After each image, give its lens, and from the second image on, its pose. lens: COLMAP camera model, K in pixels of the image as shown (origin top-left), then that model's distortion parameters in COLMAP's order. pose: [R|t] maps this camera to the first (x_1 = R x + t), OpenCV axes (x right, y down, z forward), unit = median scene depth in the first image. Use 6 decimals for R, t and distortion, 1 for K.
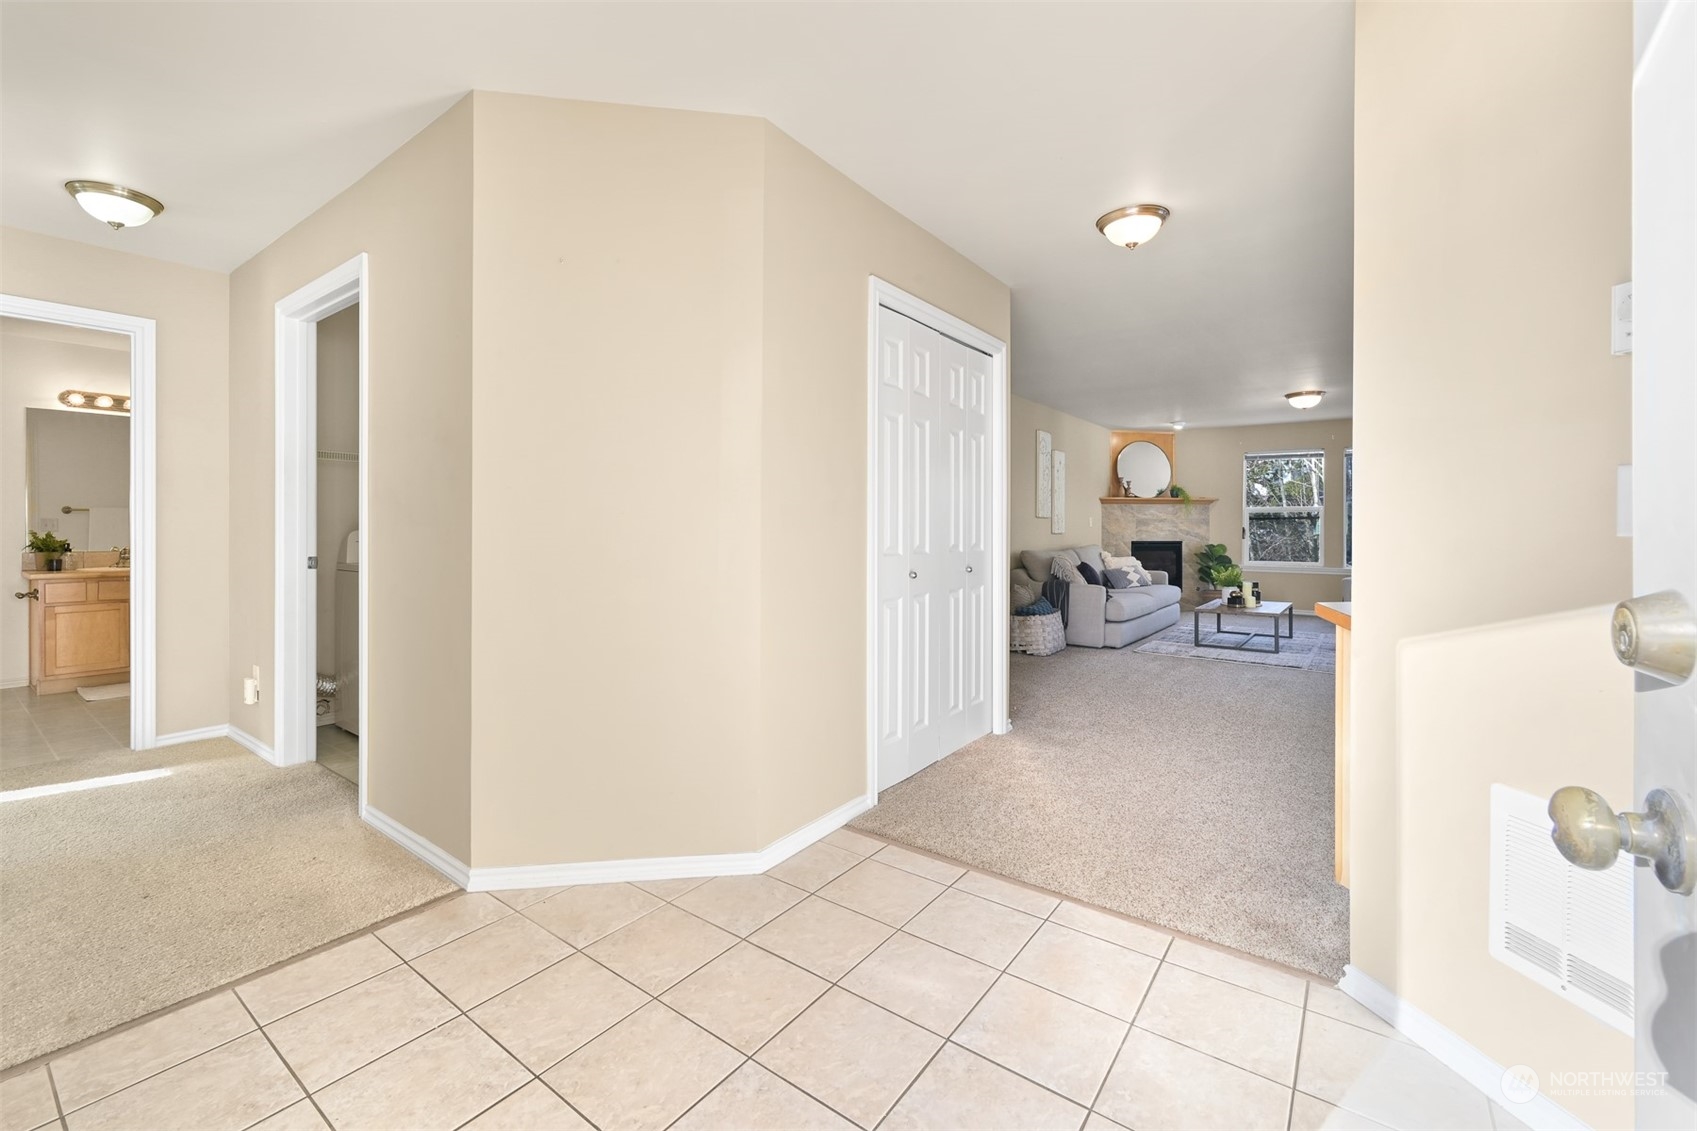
lens RADIAL K [[715.2, 0, 809.9], [0, 715.2, 525.8], [0, 0, 1]] dist [-0.003311, -0.000441]
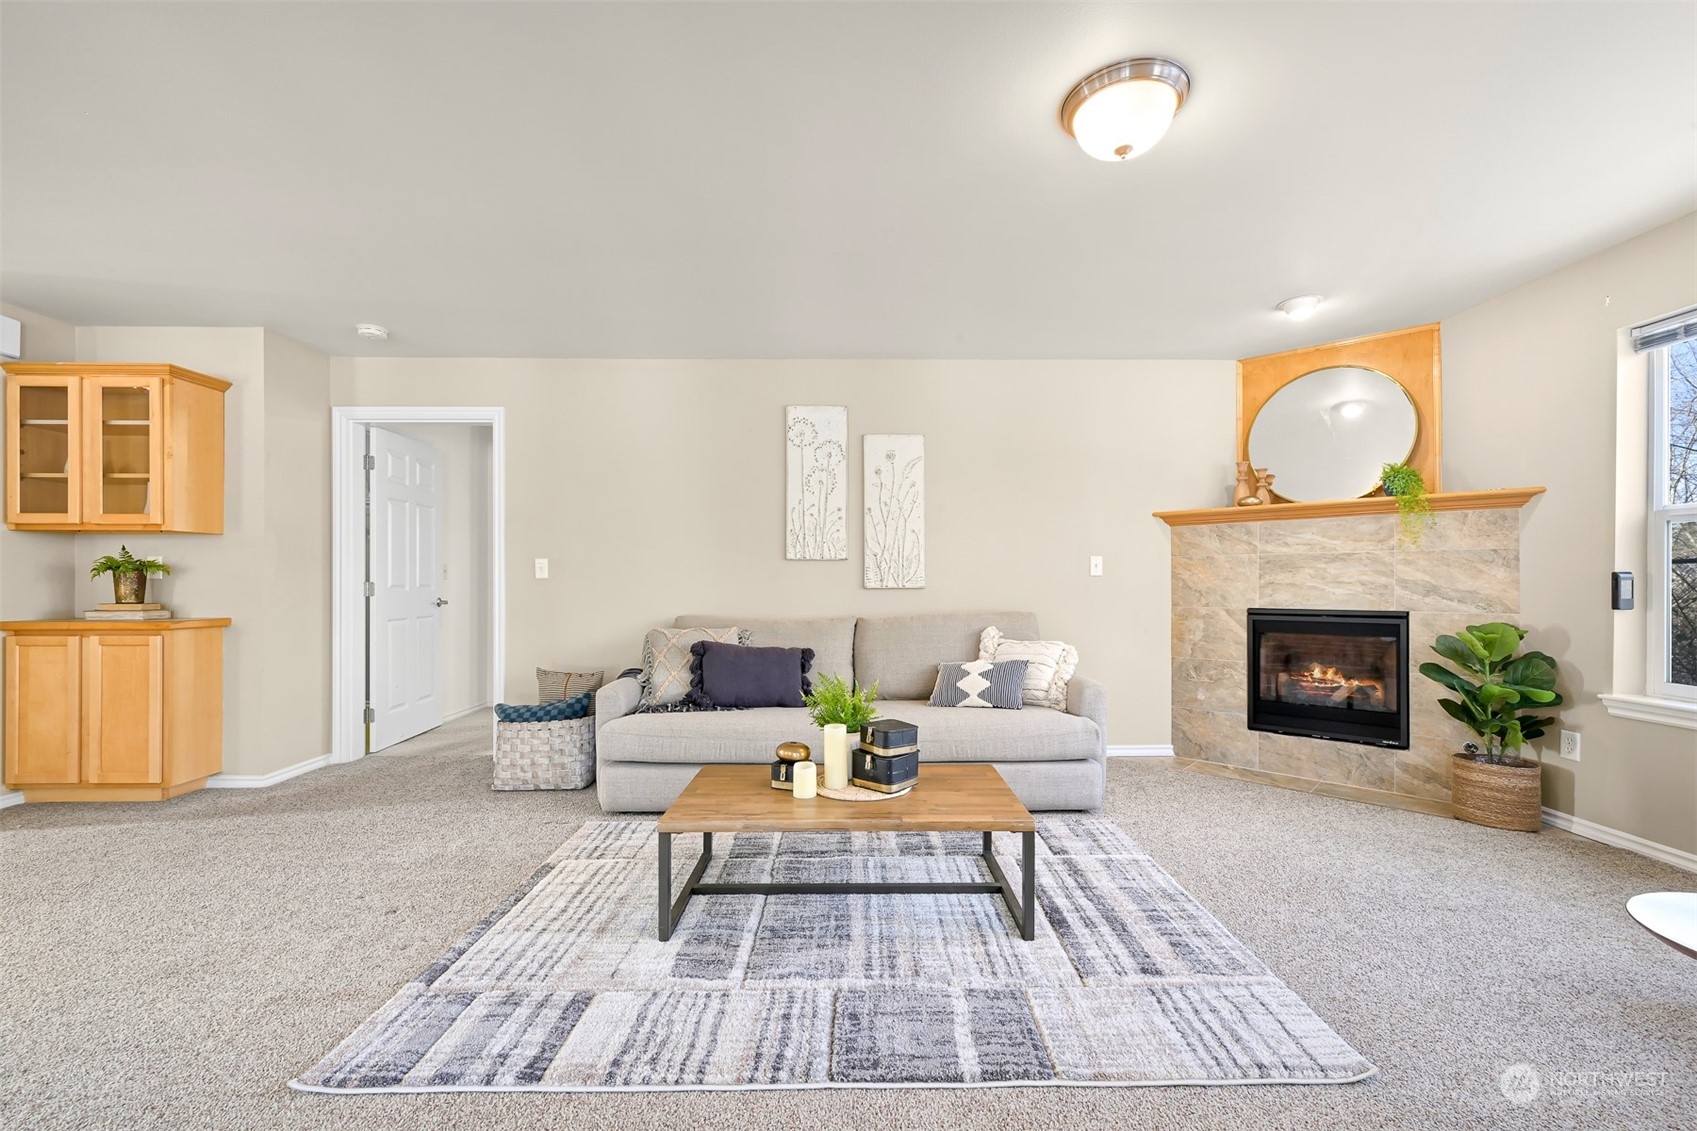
lens RADIAL K [[698.0, 0, 851.4], [0, 698.0, 582.2], [0, 0, 1]] dist [-0.001736, -0.000284]
pose [[0.632672, -0.002191, -0.774417, 0.721803], [0.003535, 0.999994, 0.000059, 0.005917], [0.774412, -0.002775, 0.632676, 0.637589]]
